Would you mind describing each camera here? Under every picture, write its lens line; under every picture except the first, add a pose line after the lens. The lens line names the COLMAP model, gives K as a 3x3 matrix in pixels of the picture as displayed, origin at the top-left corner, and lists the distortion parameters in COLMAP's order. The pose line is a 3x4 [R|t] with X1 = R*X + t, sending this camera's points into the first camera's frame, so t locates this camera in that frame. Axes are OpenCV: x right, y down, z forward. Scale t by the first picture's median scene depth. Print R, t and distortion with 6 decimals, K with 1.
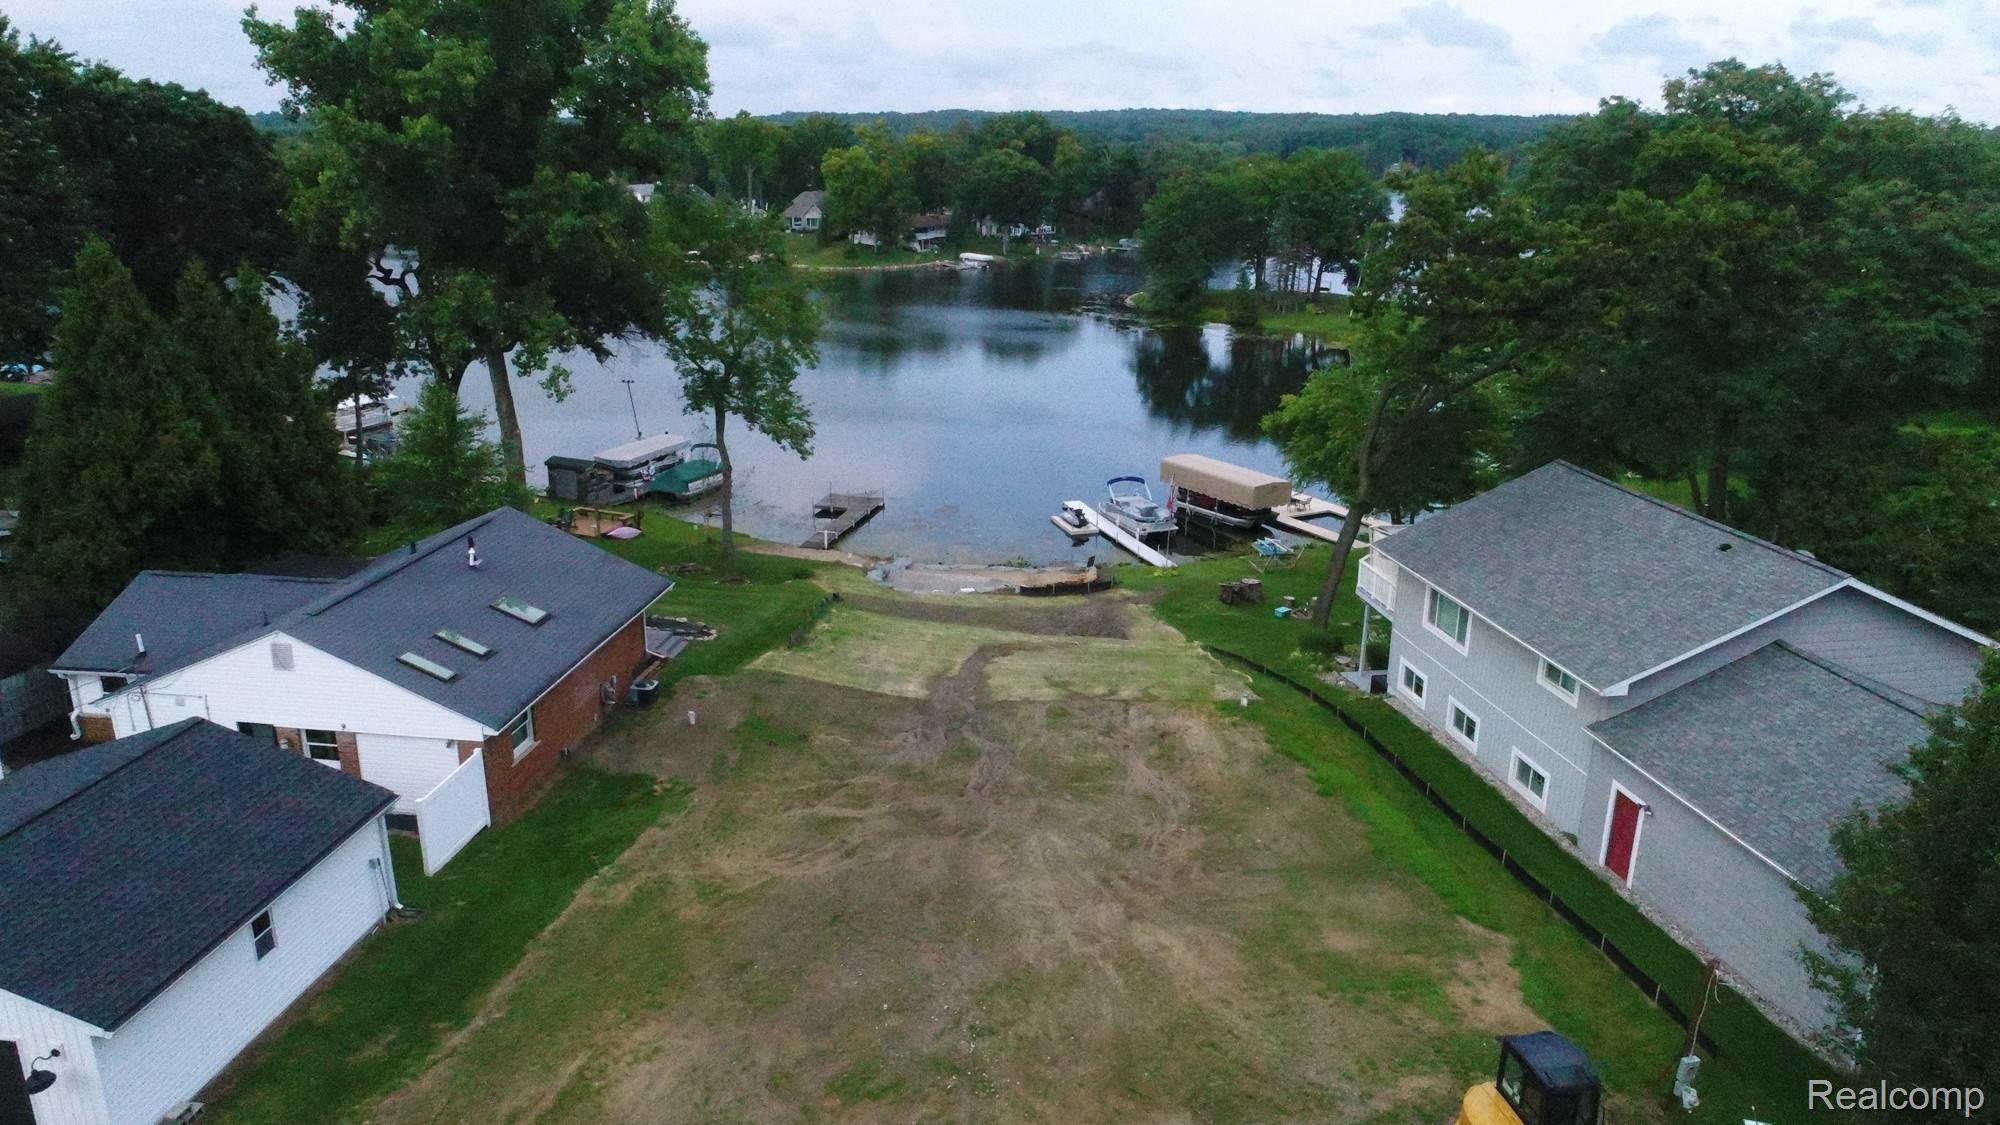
lens RADIAL K [[1335.4, 0, 1004.6], [0, 1335.4, 565.3], [0, 0, 1]] dist [0.001457, -0.004829]
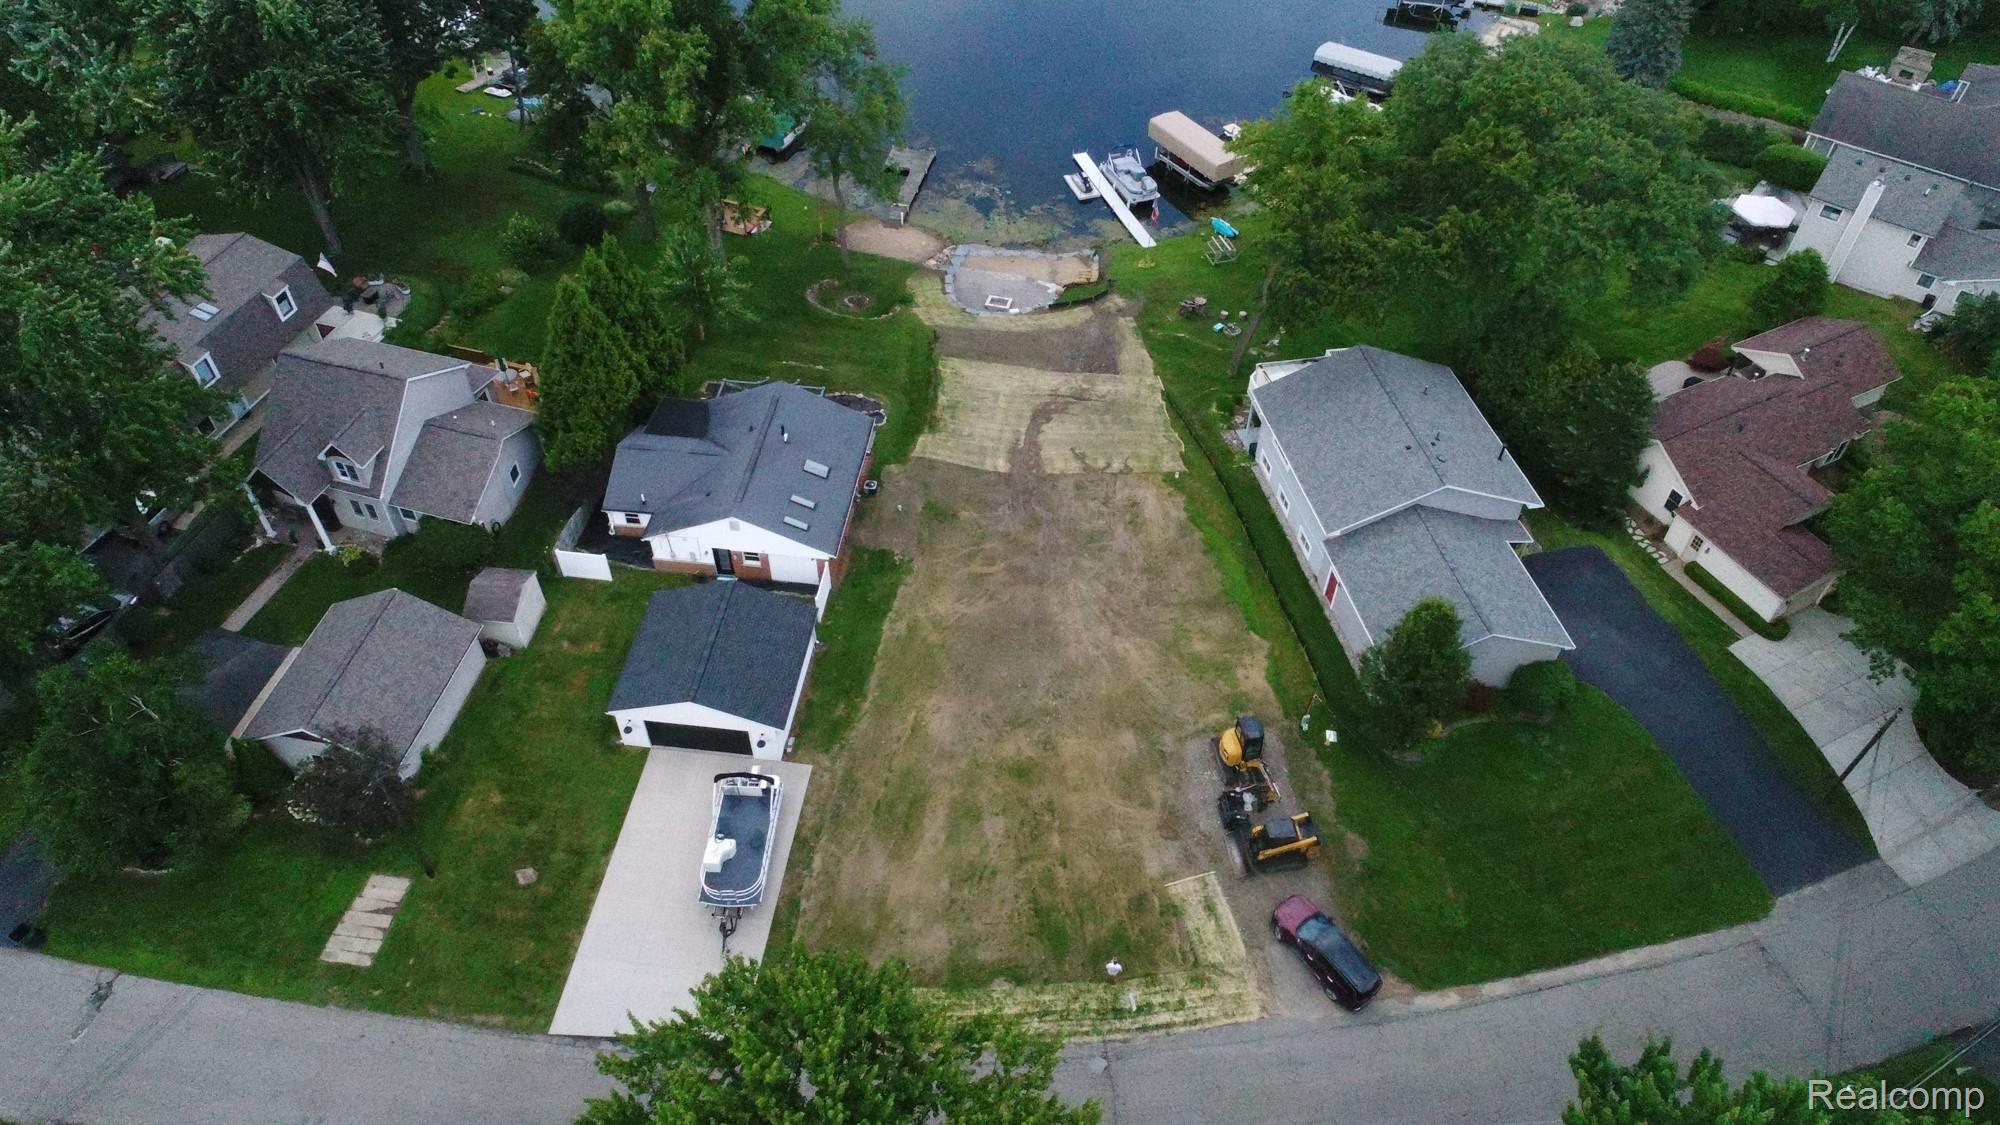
lens RADIAL K [[1335.4, 0, 1004.4], [0, 1335.4, 562.8], [0, 0, 1]] dist [0.001457, -0.004829]
pose [[0.999900, -0.010412, 0.009567, -0.069100], [0.004590, 0.878943, 0.476905, -0.554246], [-0.013375, -0.476813, 0.878903, -0.582780]]
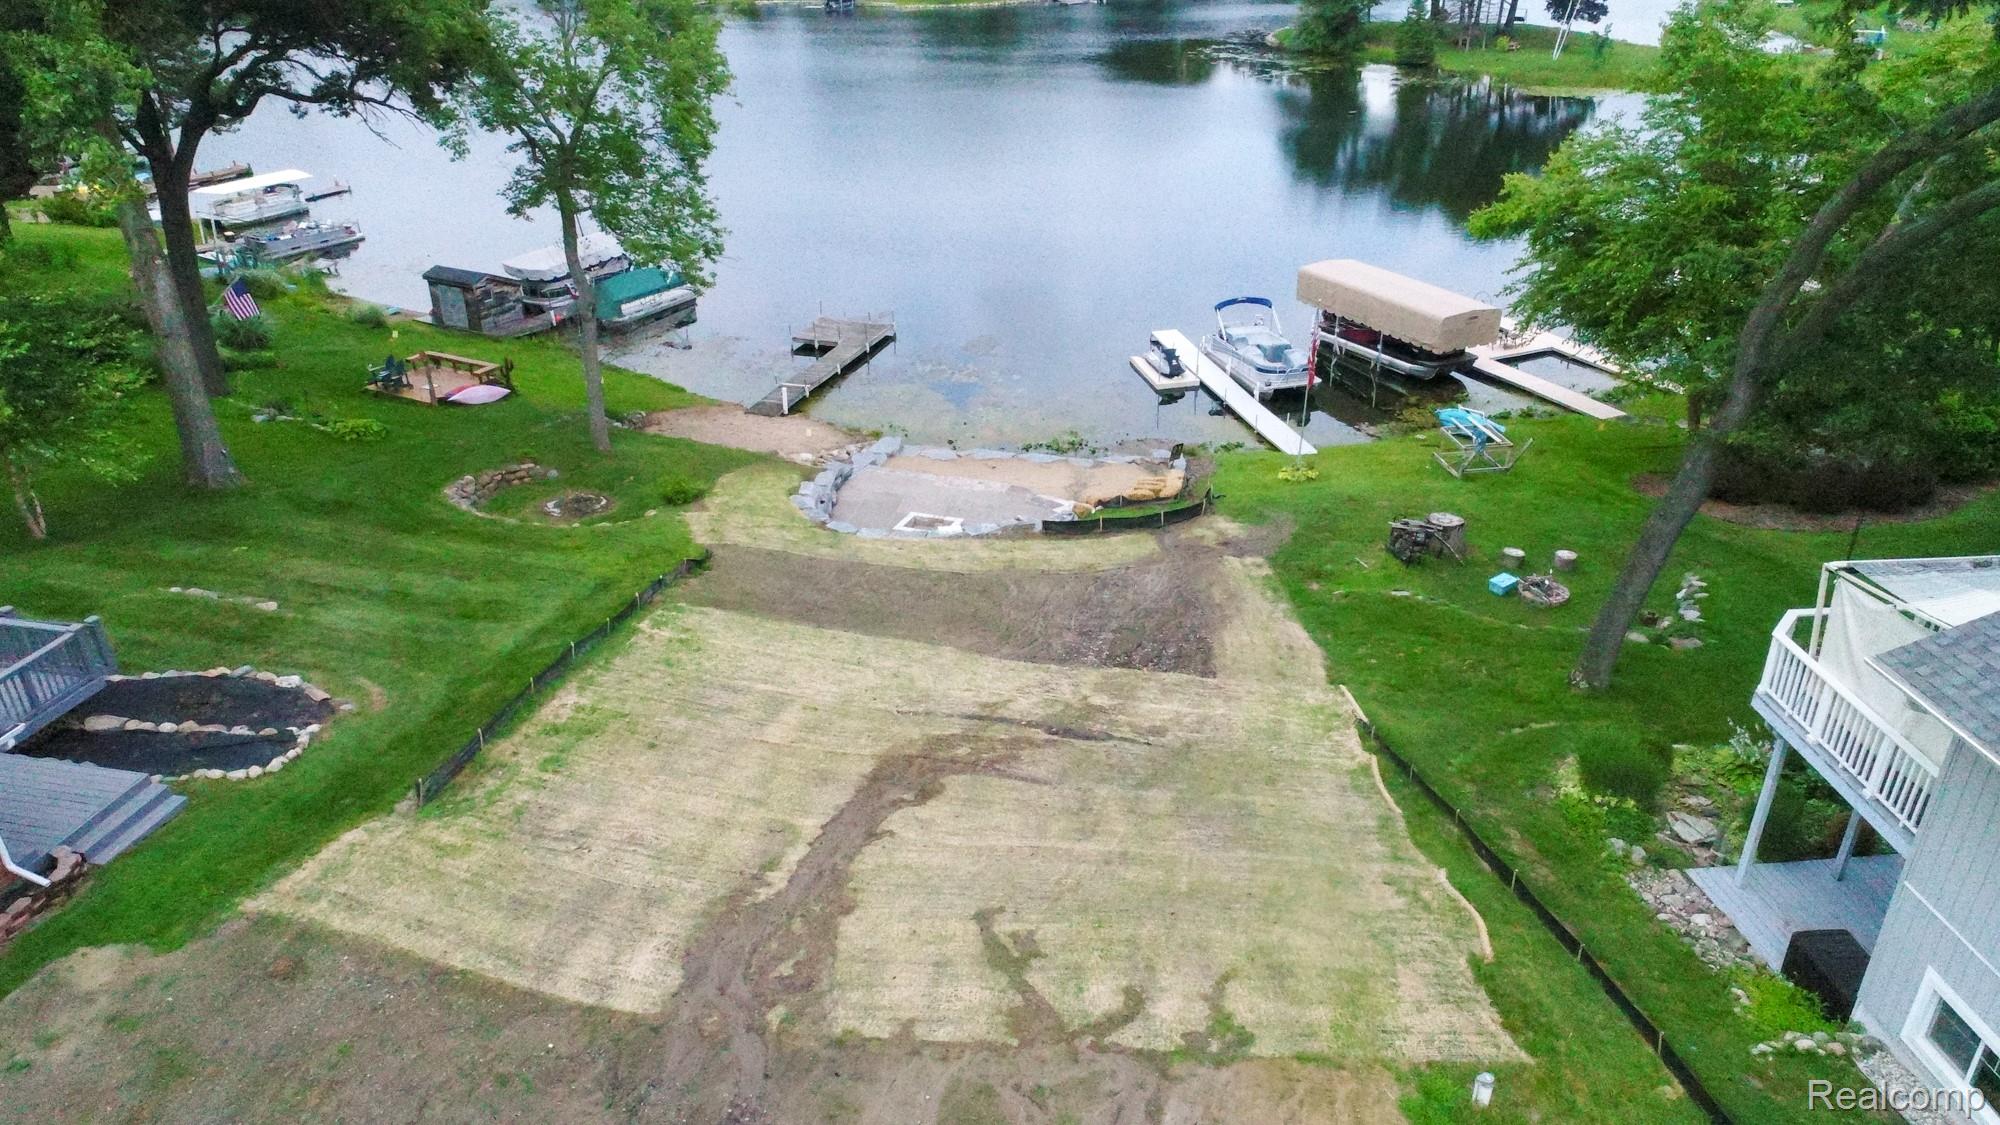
lens RADIAL K [[1335.4, 0, 1003.4], [0, 1335.4, 566.3], [0, 0, 1]] dist [0.001457, -0.004829]
pose [[0.995082, 0.019921, -0.097032, 0.064030], [-0.002866, 0.984949, 0.172822, -0.081579], [0.099014, -0.171694, 0.980162, 0.514403]]
